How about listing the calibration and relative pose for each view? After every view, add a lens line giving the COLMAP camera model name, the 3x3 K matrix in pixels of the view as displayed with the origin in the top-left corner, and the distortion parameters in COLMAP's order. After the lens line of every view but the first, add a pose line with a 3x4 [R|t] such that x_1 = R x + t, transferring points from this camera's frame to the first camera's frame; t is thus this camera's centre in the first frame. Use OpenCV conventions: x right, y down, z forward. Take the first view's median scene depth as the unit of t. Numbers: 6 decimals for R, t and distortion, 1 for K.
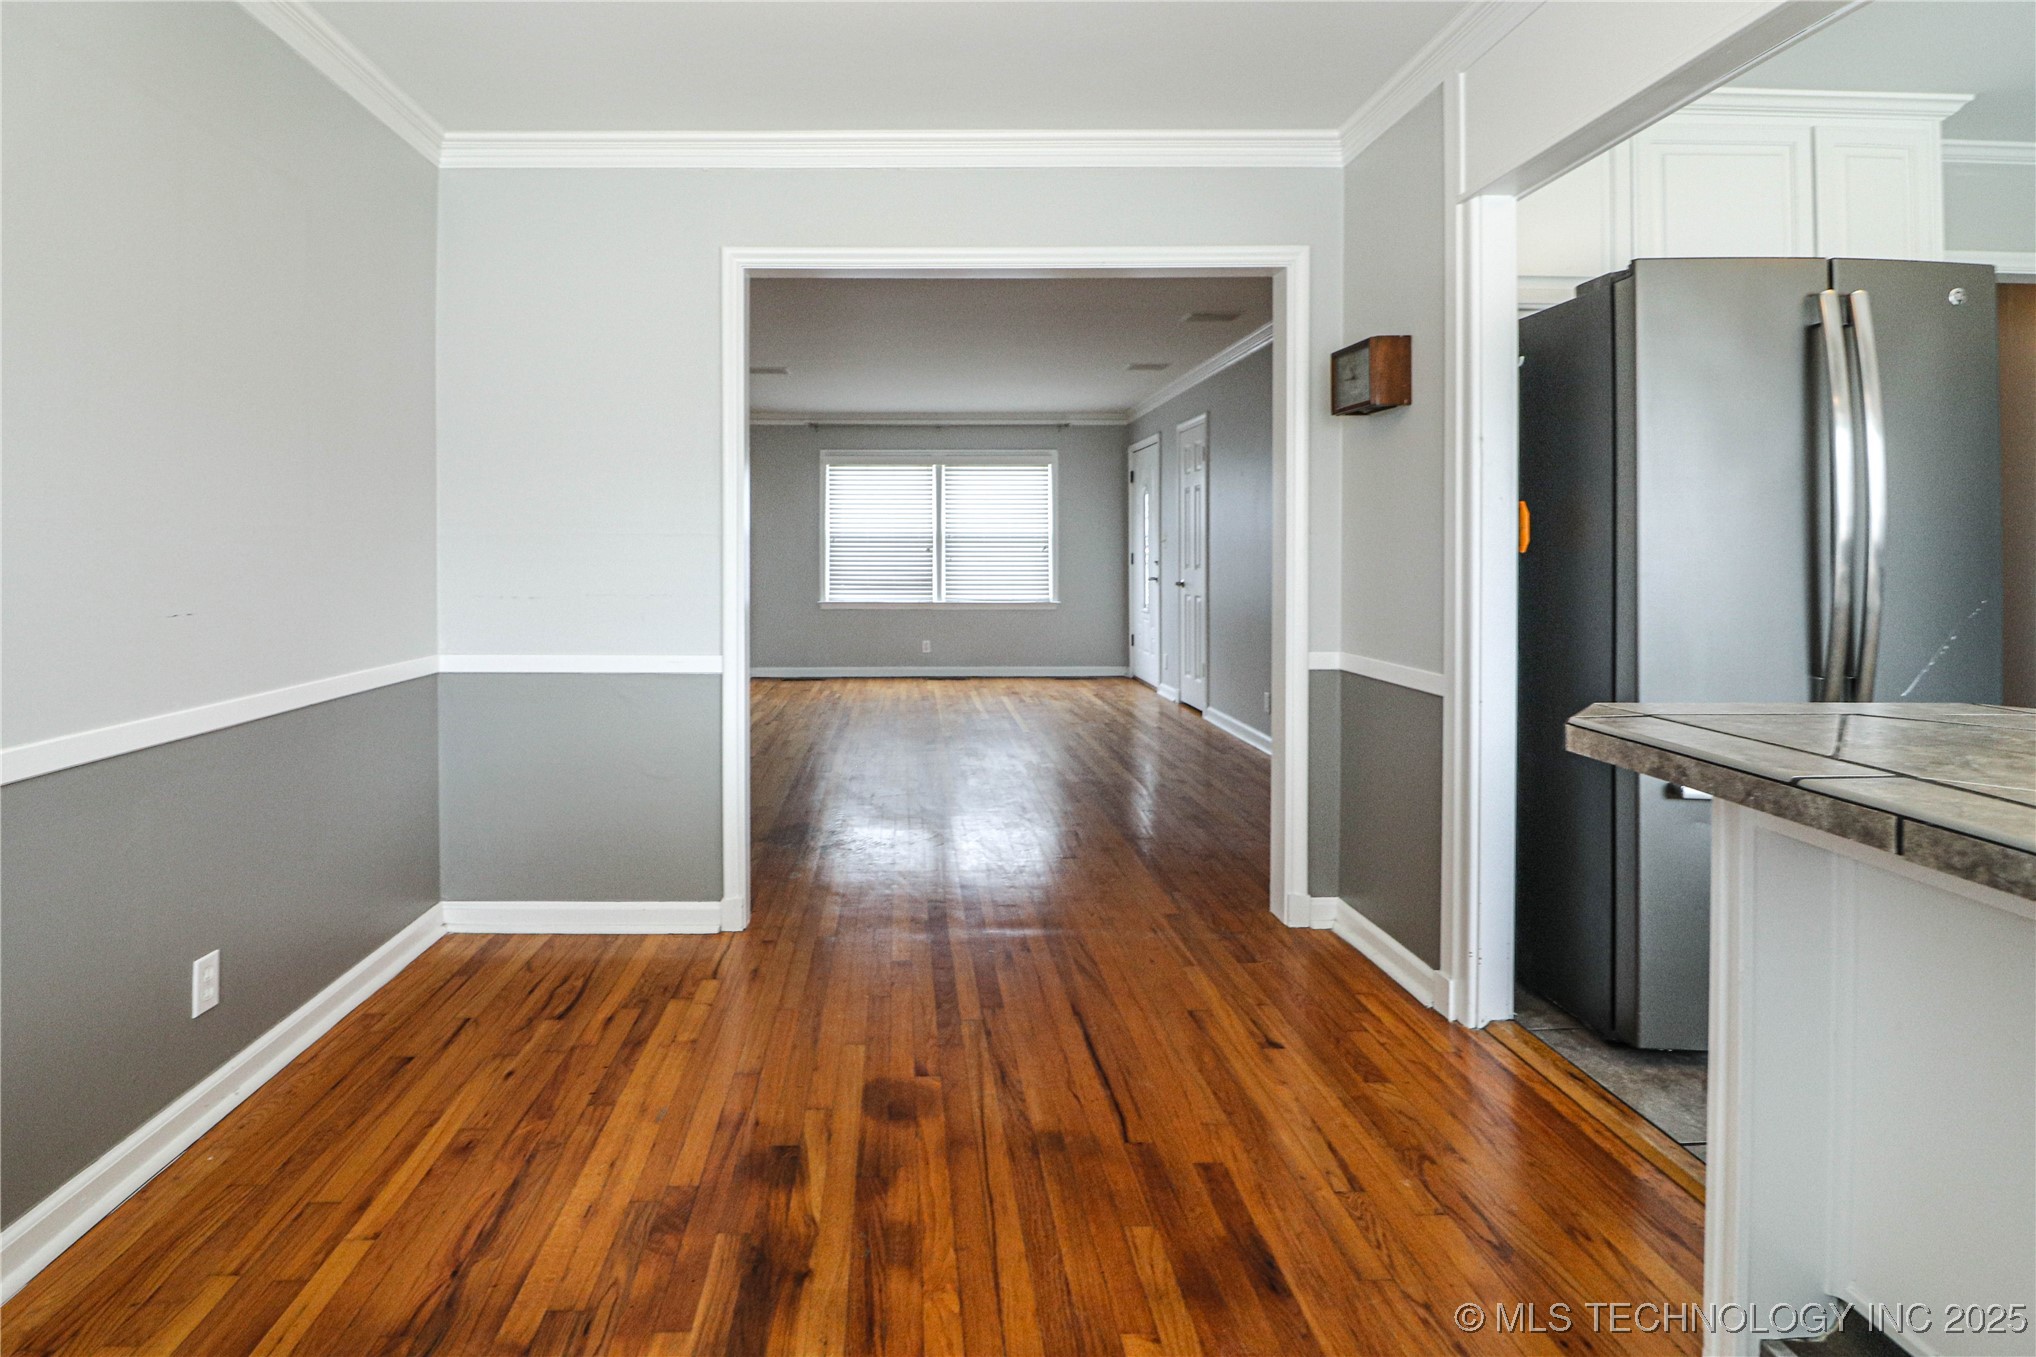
lens RADIAL K [[979.3, 0, 963.4], [0, 979.3, 558.9], [0, 0, 1]] dist [-0.004208, -0.009049]
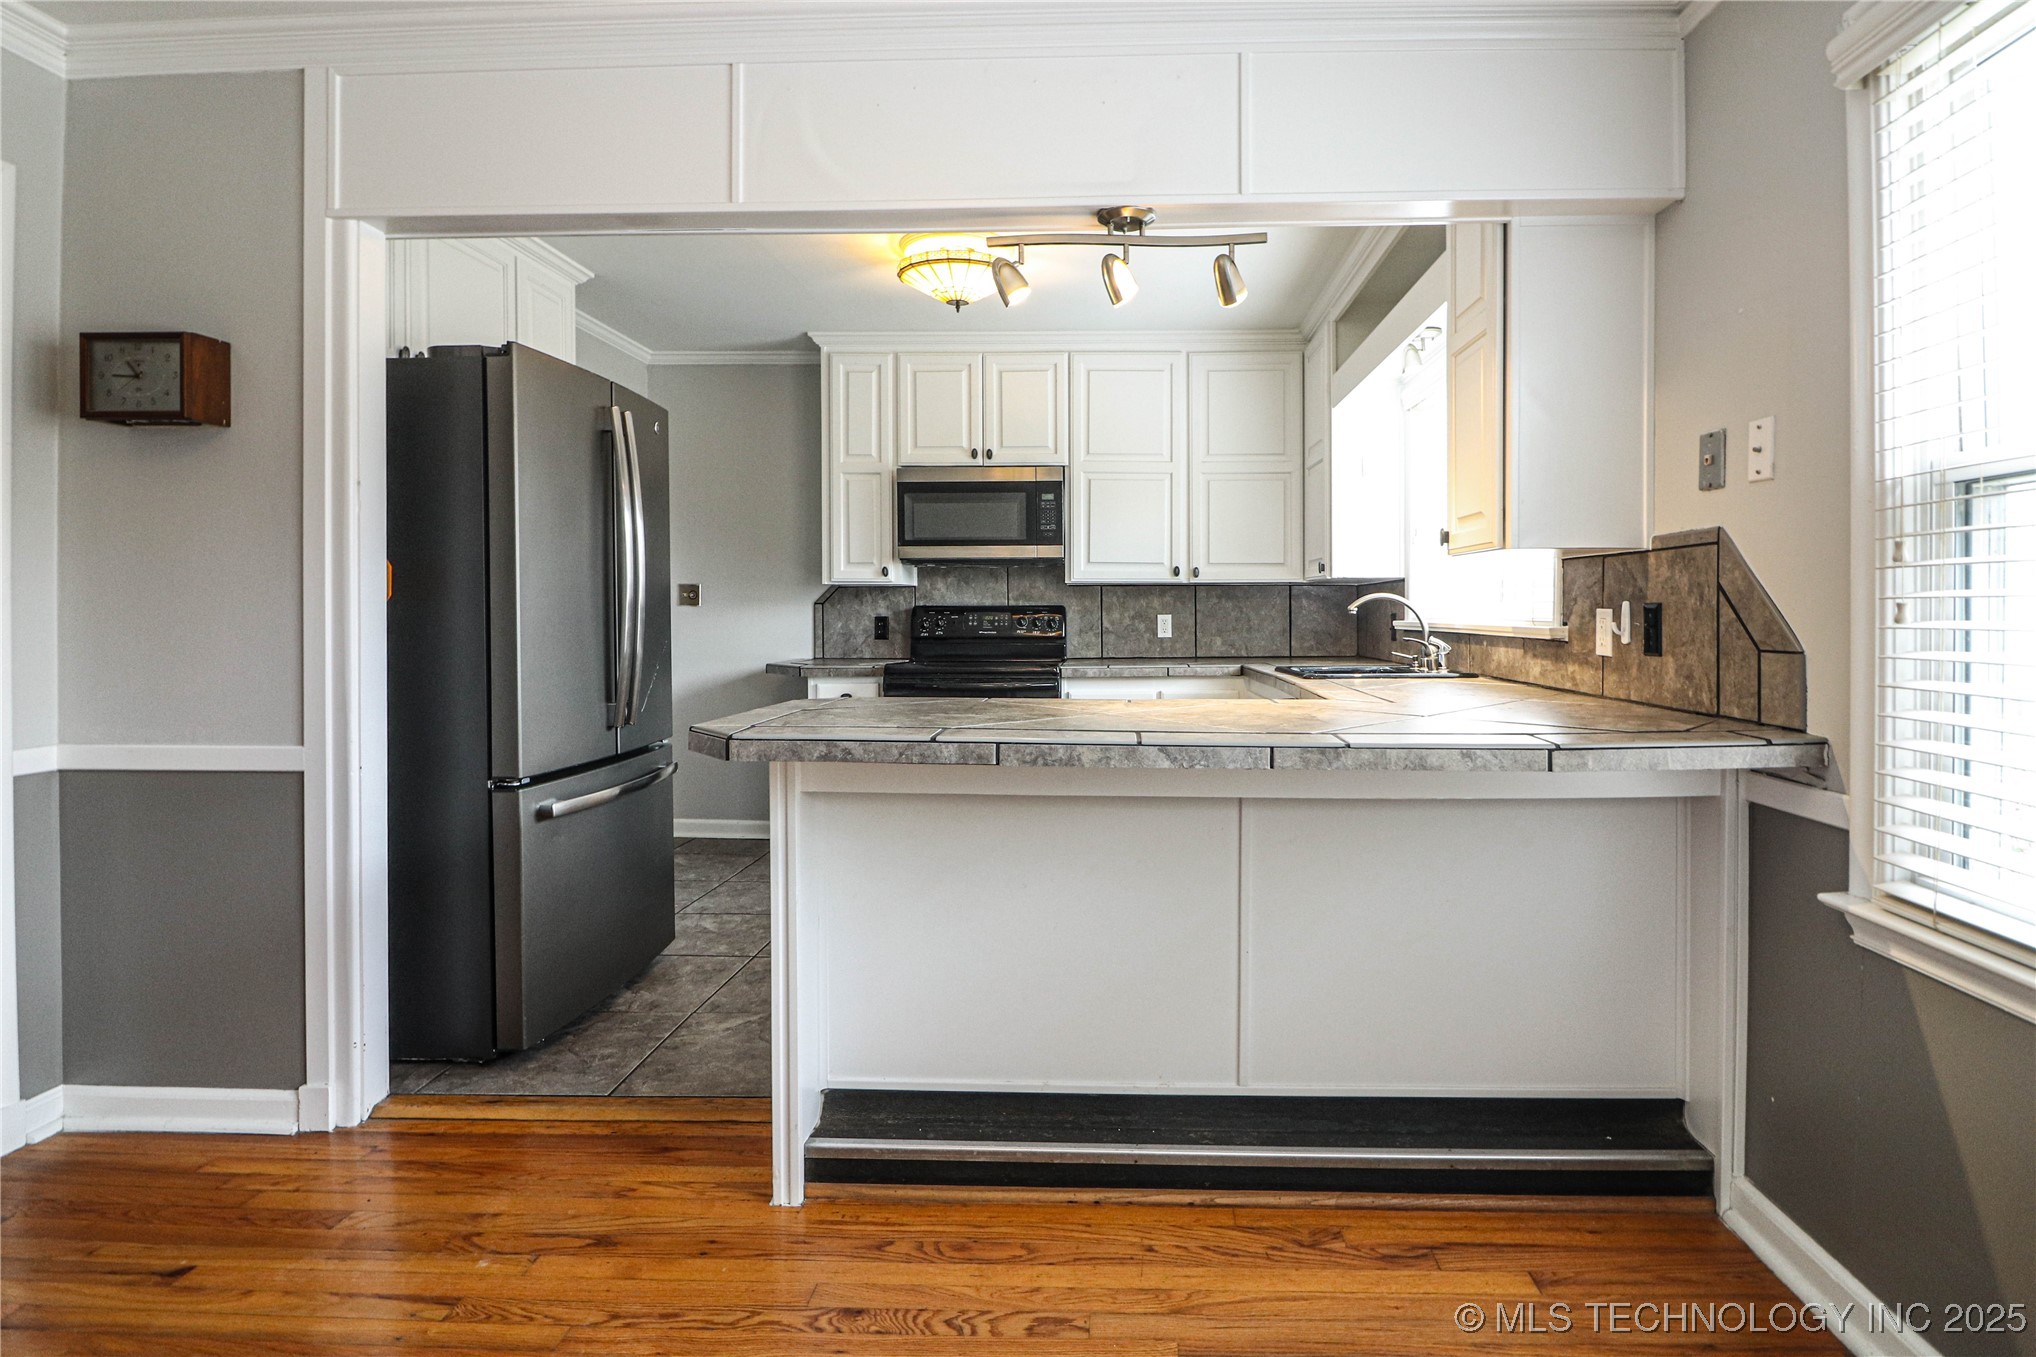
lens RADIAL K [[979.3, 0, 1056.4], [0, 979.3, 624.9], [0, 0, 1]] dist [-0.004208, -0.009049]
pose [[0.085484, -0.013586, 0.996247, -0.336376], [0.008936, 0.999877, 0.012869, 0.004492], [-0.996300, 0.007803, 0.085594, 0.268777]]
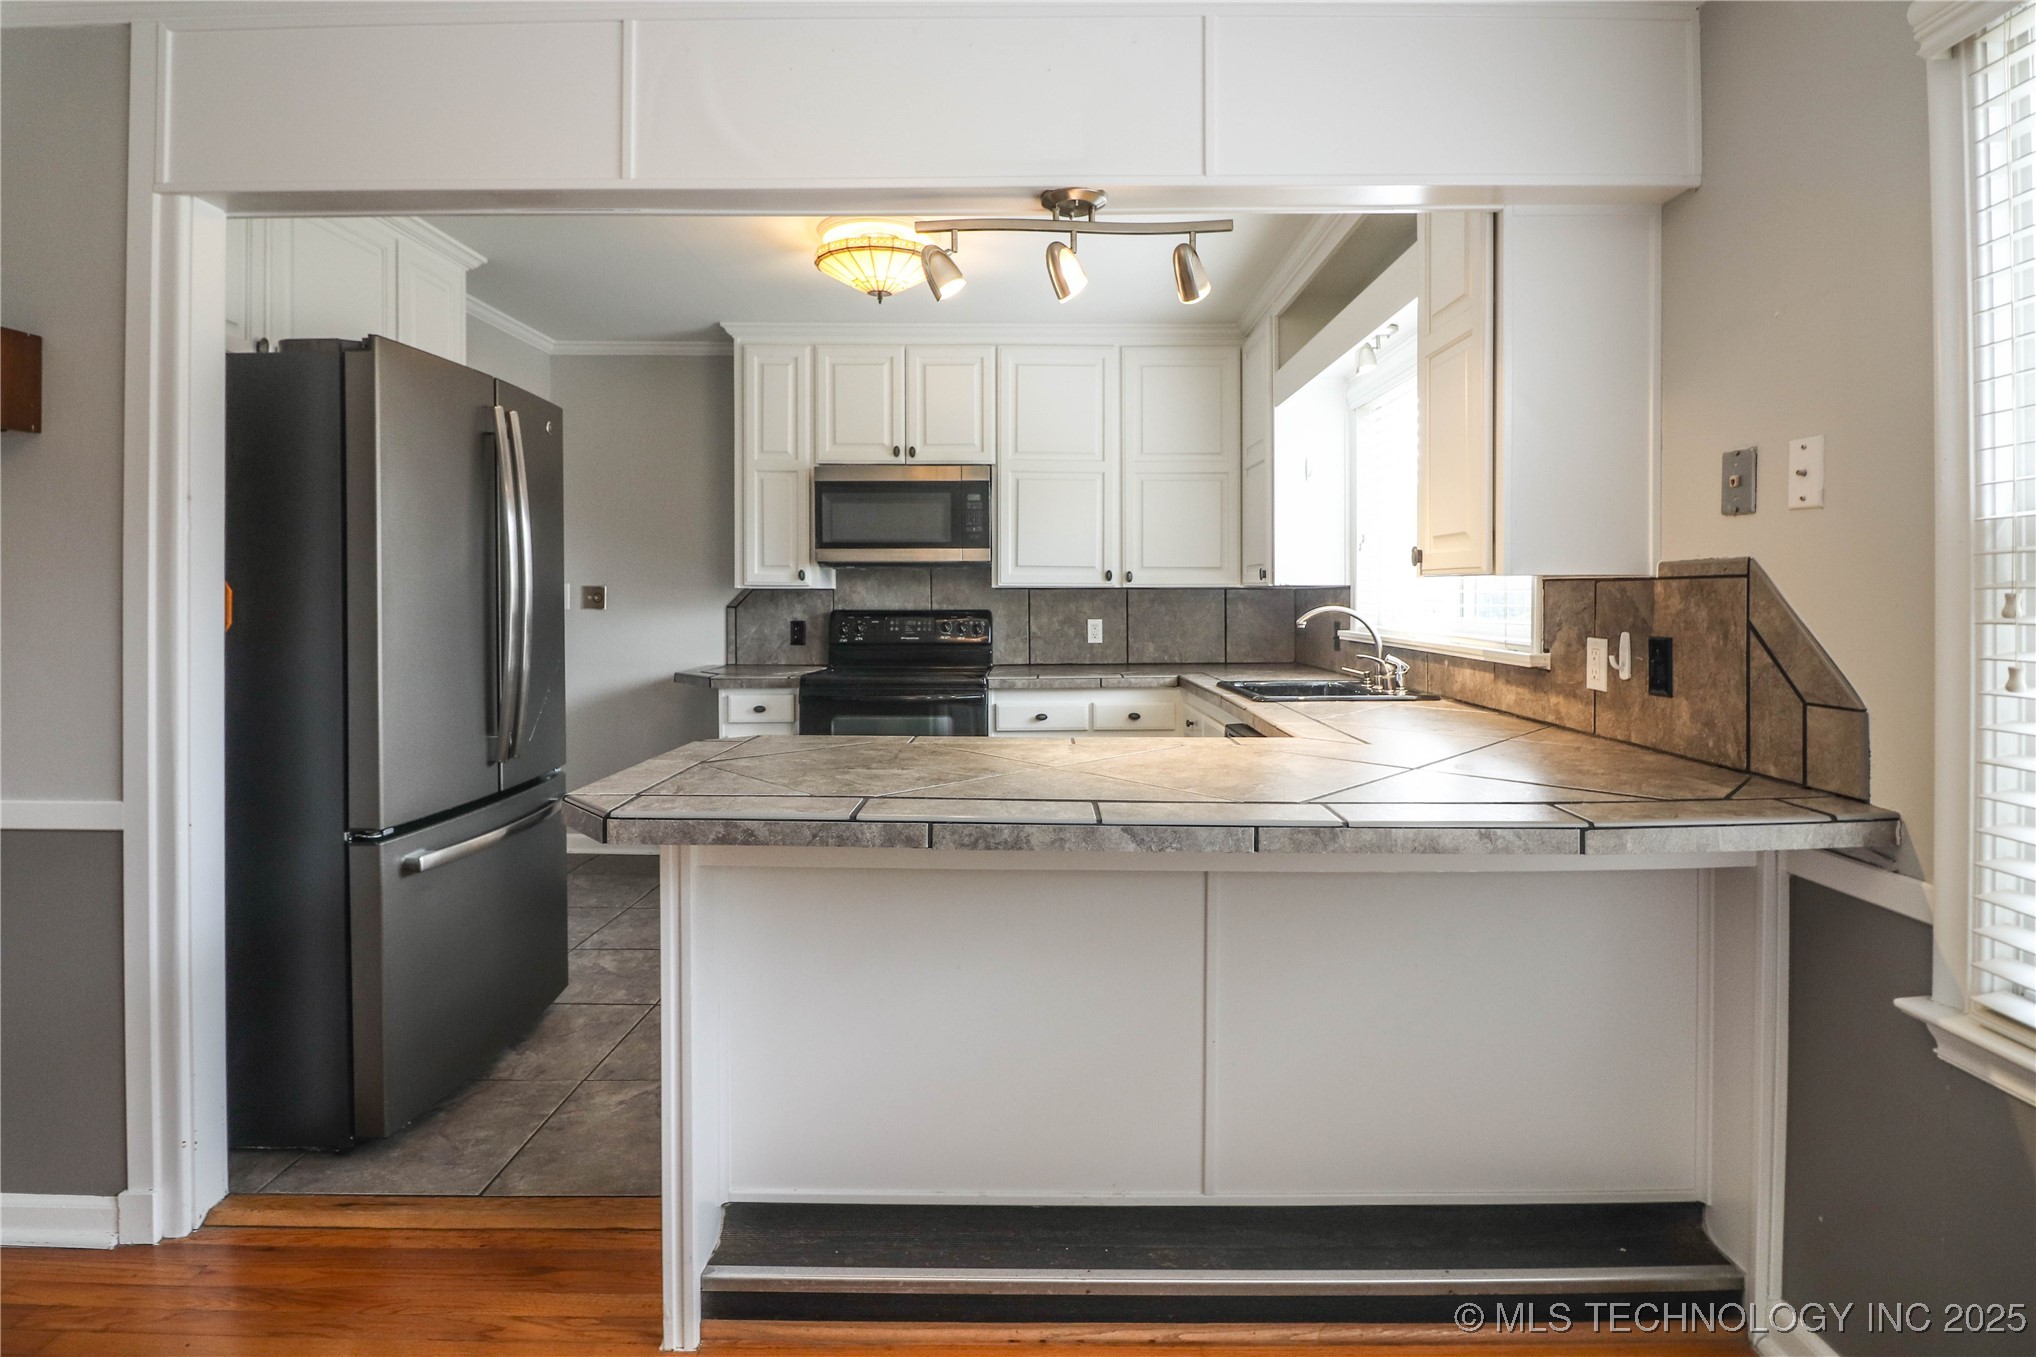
lens RADIAL K [[979.3, 0, 994.0], [0, 979.3, 601.2], [0, 0, 1]] dist [-0.004208, -0.009049]
pose [[0.065619, -0.003402, 0.997839, -0.226049], [0.006950, 0.999971, 0.002953, -0.036295], [-0.997821, 0.006742, 0.065641, 0.293799]]
